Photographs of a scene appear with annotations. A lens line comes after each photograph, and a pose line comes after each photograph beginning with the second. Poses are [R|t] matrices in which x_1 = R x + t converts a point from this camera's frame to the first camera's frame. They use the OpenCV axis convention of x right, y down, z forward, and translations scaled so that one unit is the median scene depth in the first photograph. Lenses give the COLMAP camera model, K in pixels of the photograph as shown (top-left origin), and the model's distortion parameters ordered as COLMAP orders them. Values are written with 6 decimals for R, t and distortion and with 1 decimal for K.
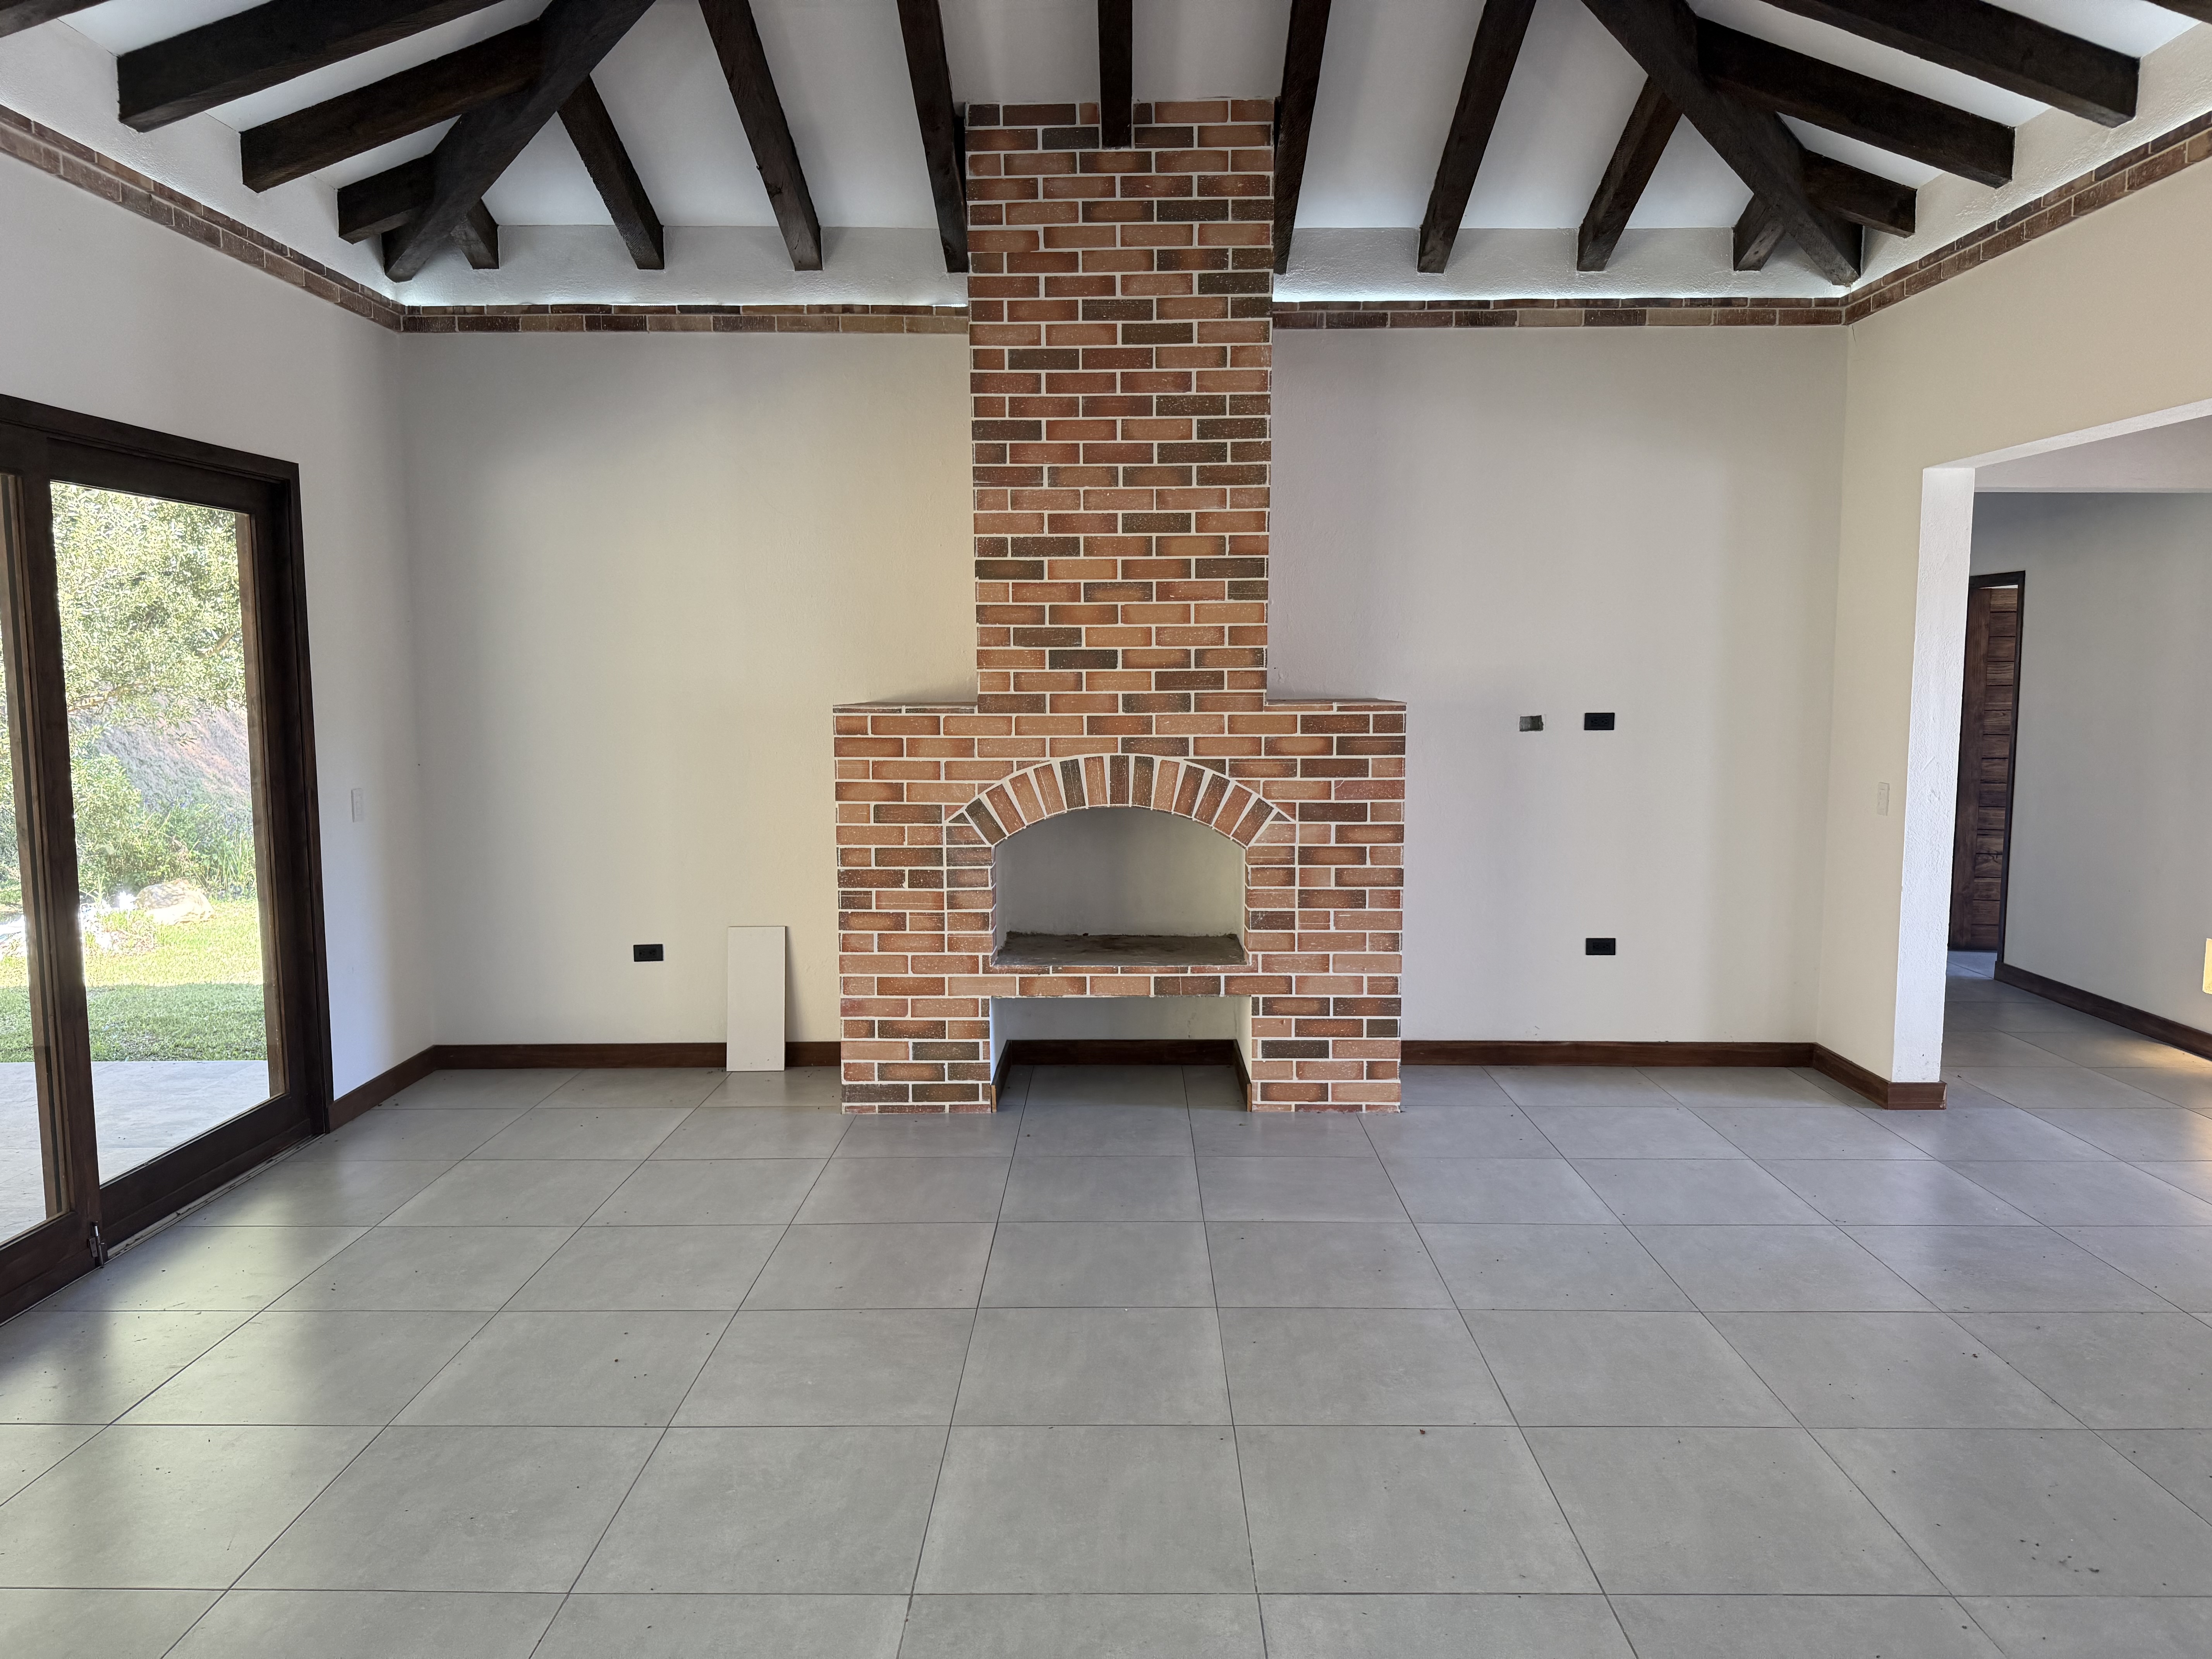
lens RADIAL K [[1547.1, 0, 1106.3], [0, 1547.1, 838.3], [0, 0, 1]] dist [0.060001, -0.008011]
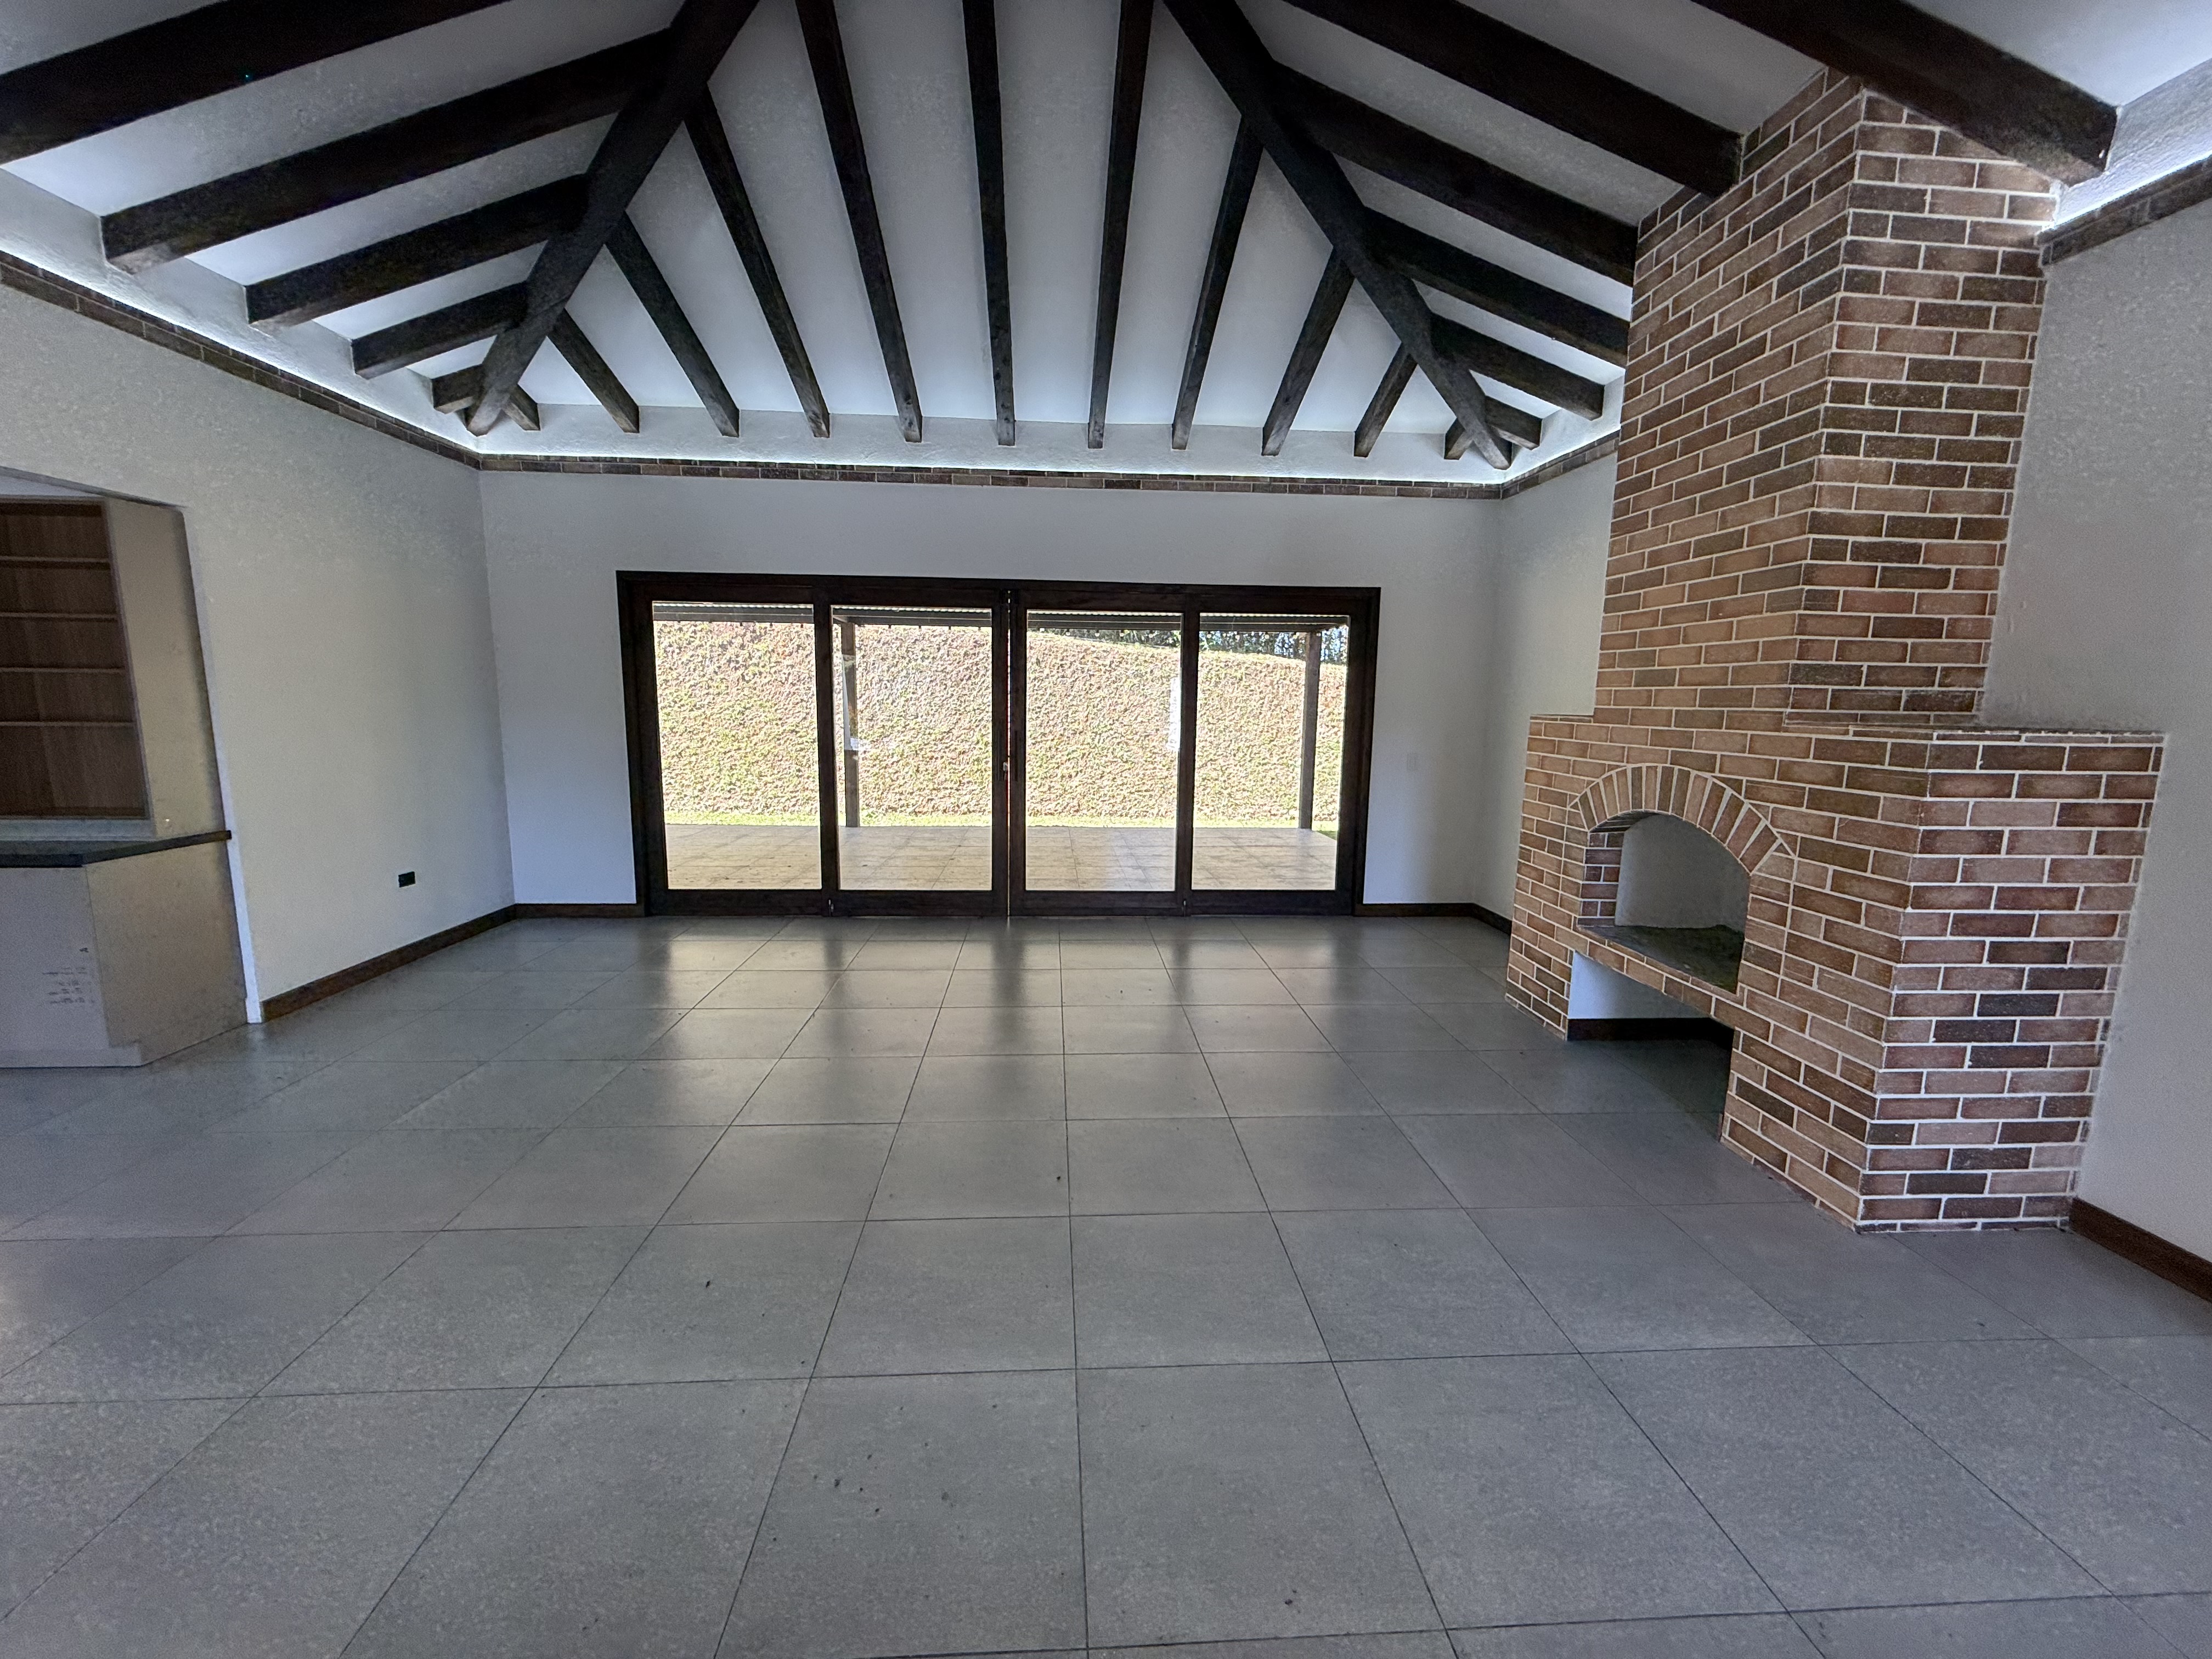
lens RADIAL K [[885.1, 0, 1110.3], [0, 885.1, 820.2], [0, 0, 1]] dist [-0.002398, 0.000155]
pose [[0.078329, 0.144736, -0.986365, 0.596697], [-0.128566, 0.982610, 0.133975, -0.049494], [0.988603, 0.116319, 0.095575, 0.556972]]
